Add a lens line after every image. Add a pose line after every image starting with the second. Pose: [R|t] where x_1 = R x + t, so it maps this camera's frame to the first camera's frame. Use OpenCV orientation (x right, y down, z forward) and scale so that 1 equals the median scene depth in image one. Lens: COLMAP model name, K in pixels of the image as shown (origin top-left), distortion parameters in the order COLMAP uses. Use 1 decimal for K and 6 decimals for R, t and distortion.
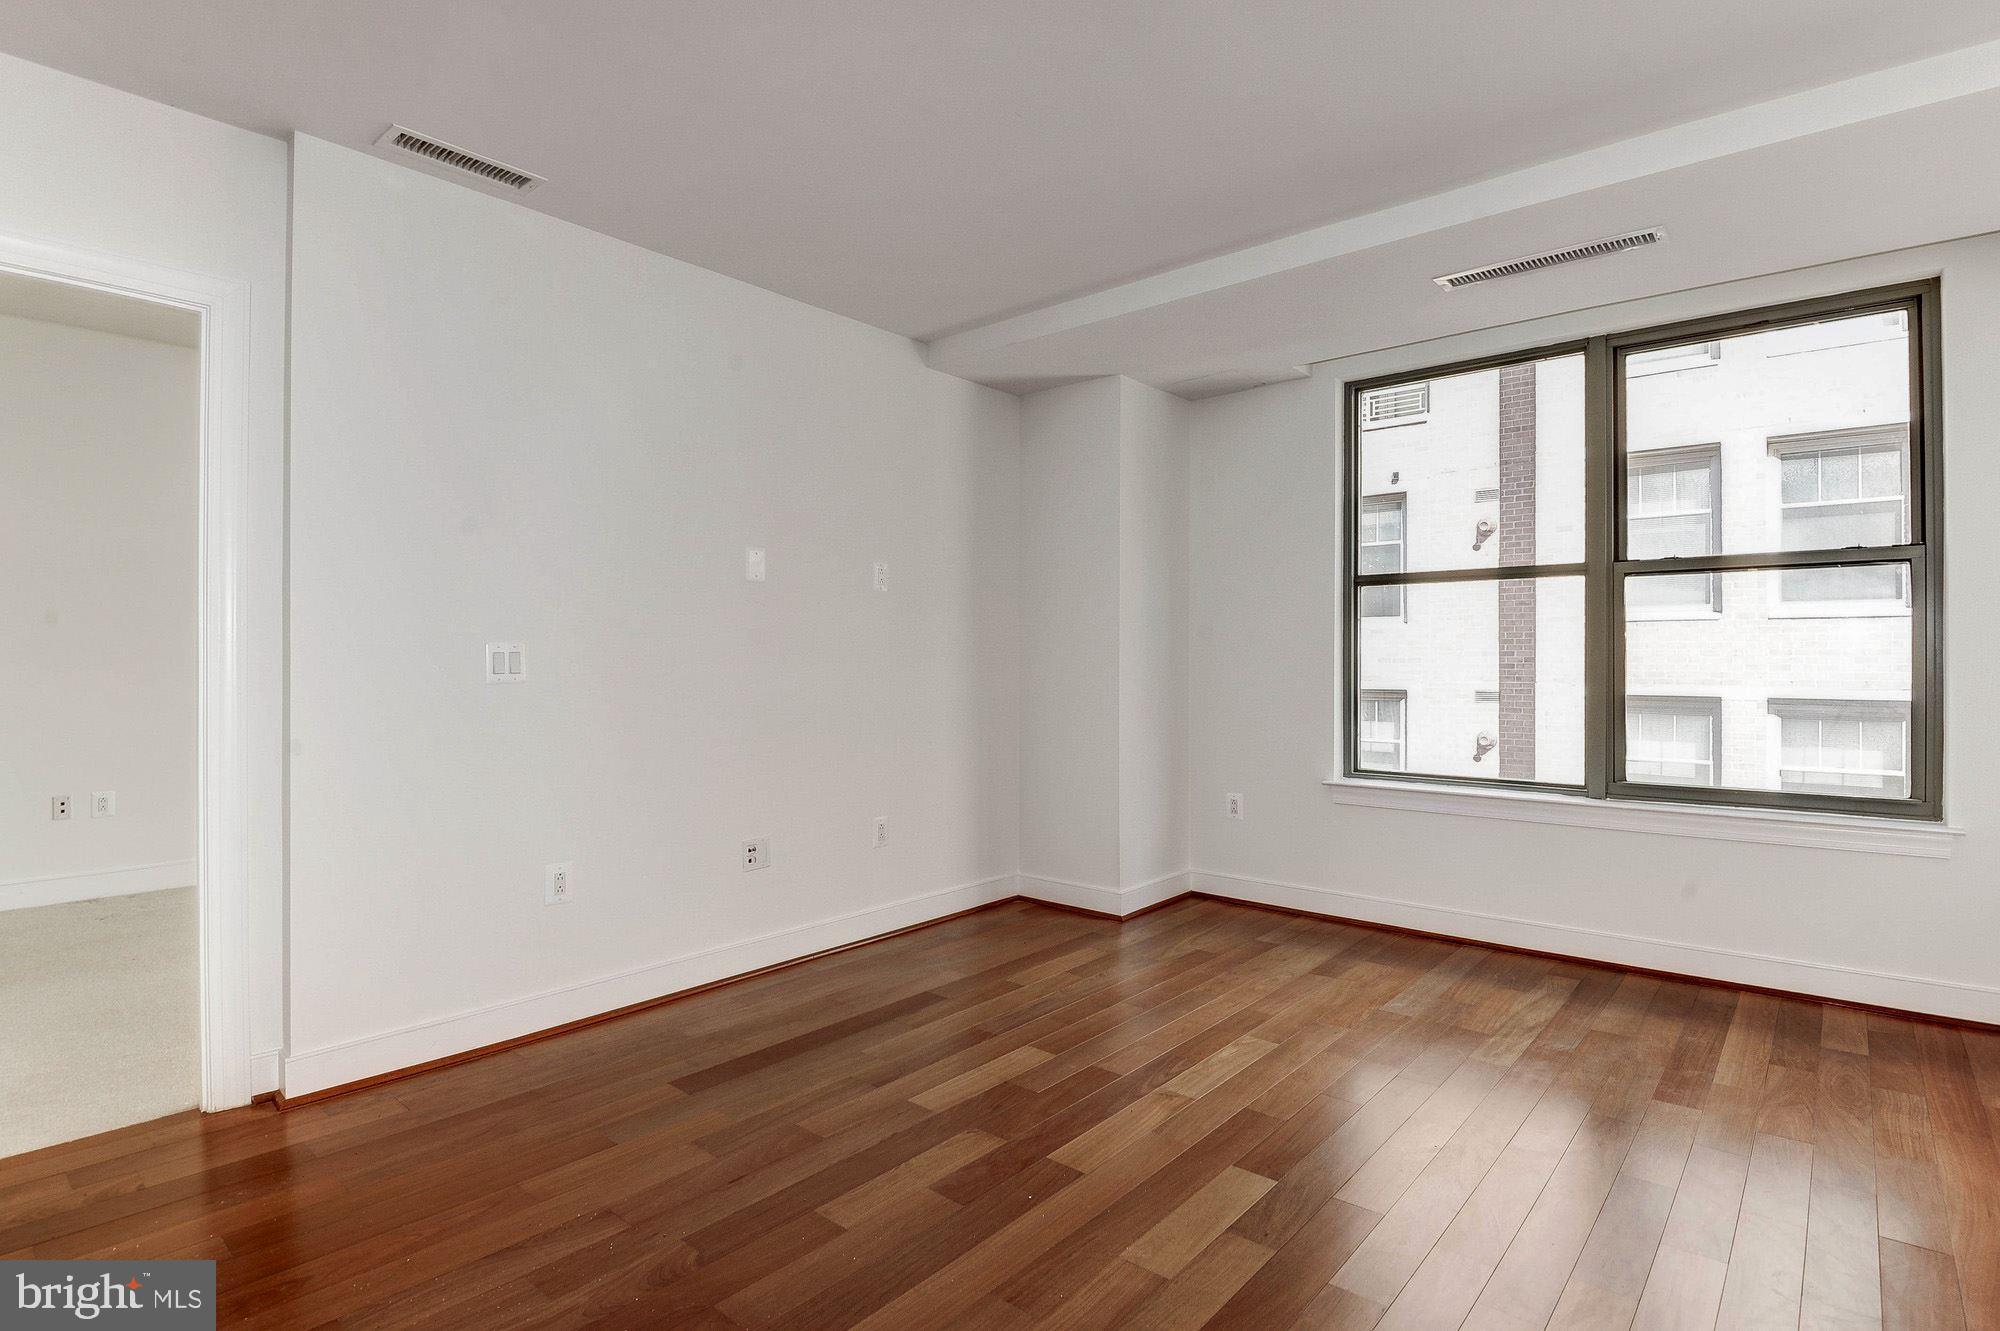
lens RADIAL K [[974.9, 0, 1000.0], [0, 974.9, 665.5], [0, 0, 1]] dist [-0.001471, -0.025318]
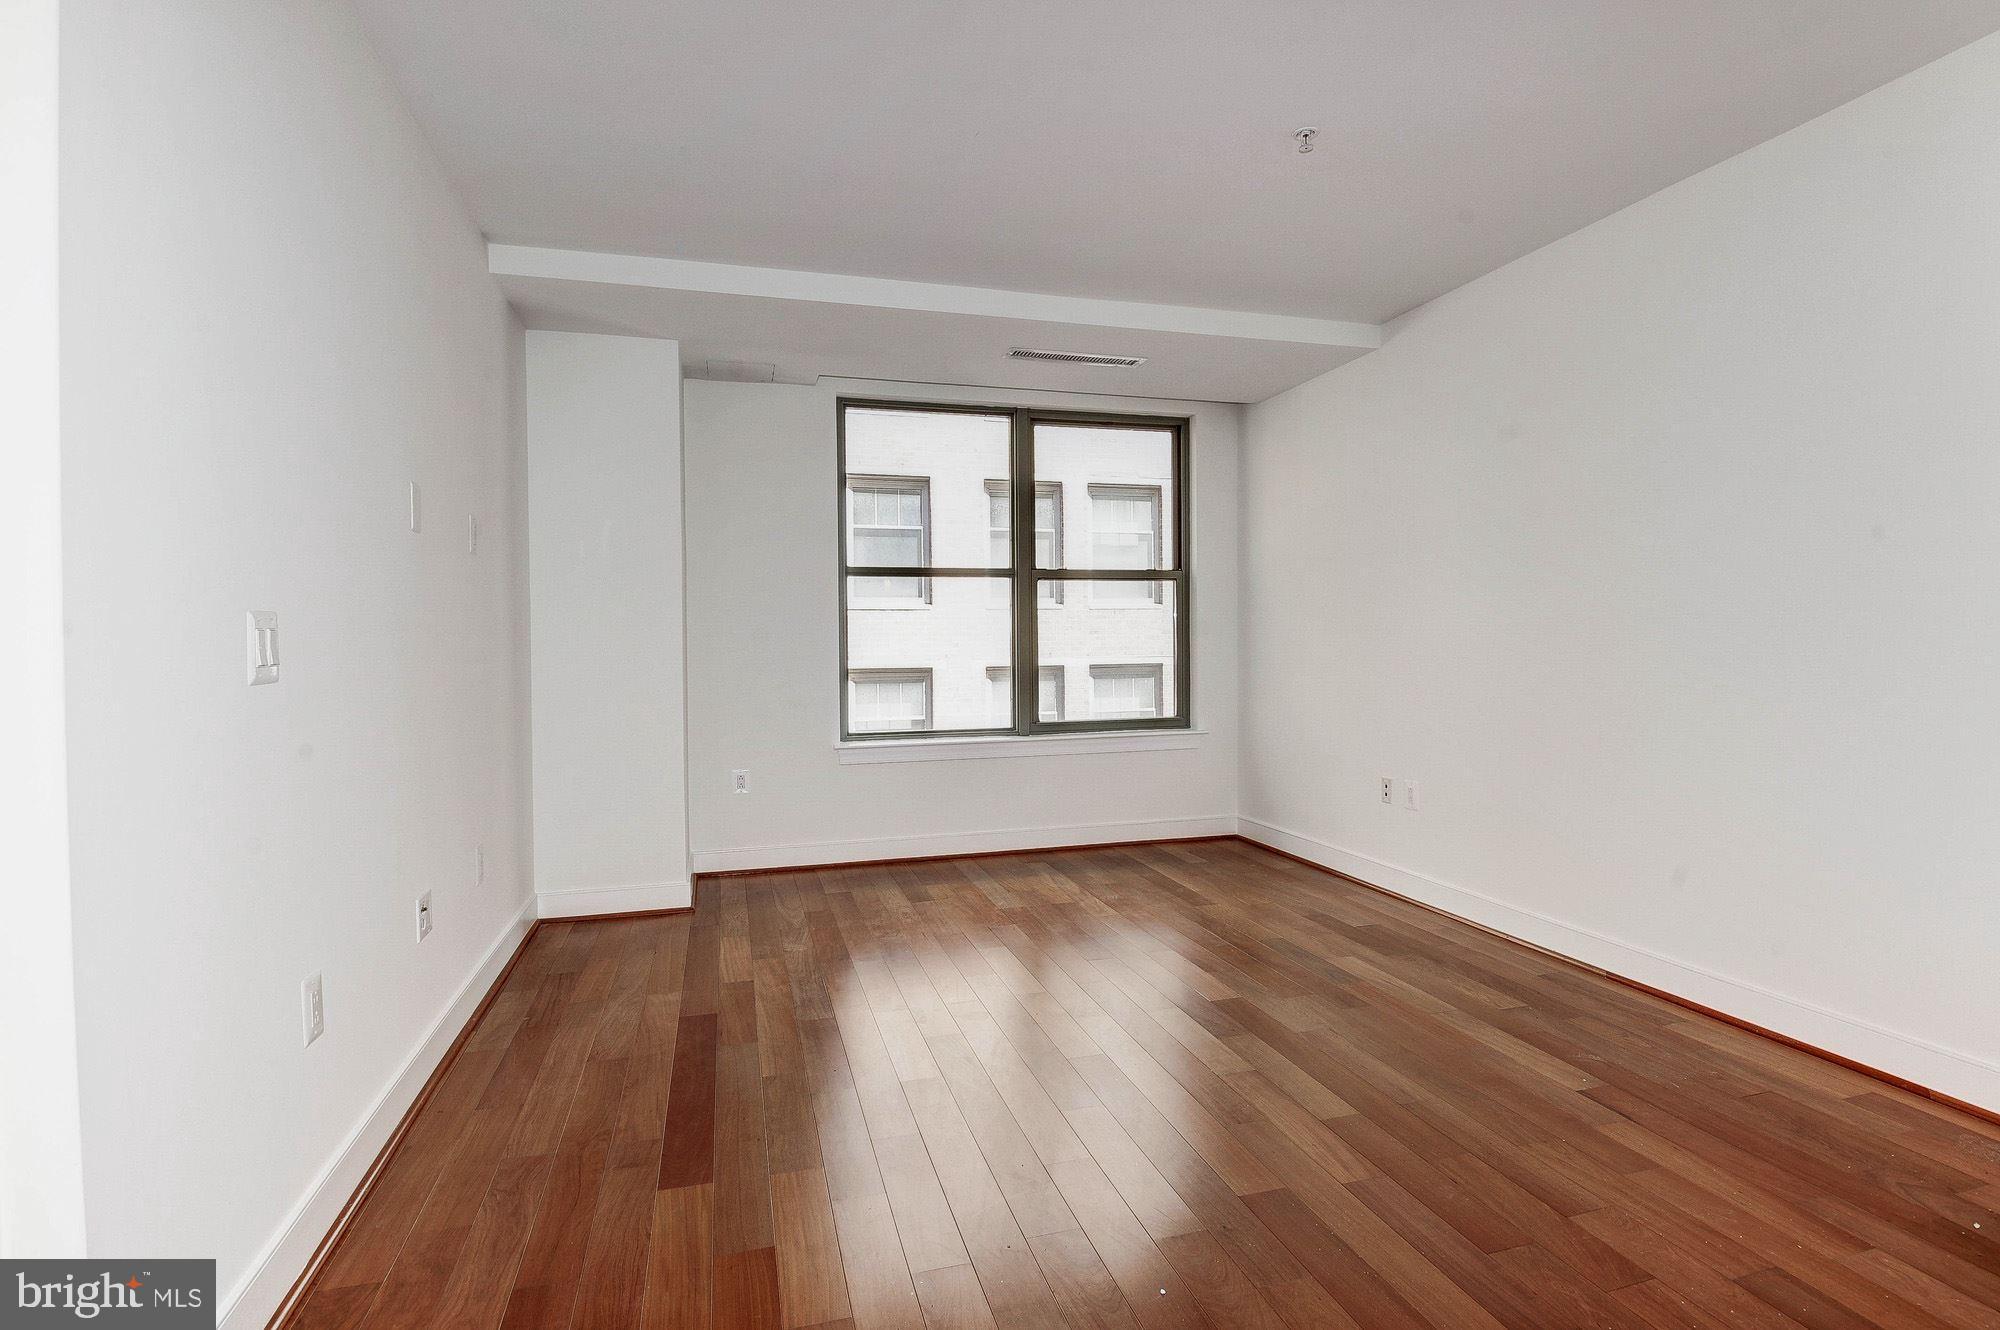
lens RADIAL K [[974.9, 0, 1000.0], [0, 974.9, 665.0], [0, 0, 1]] dist [-0.001471, -0.025318]
pose [[0.542177, -0.024949, 0.839894, -0.592008], [0.012548, 0.999688, 0.021596, 0.001872], [-0.840171, -0.001170, 0.542320, 0.258181]]
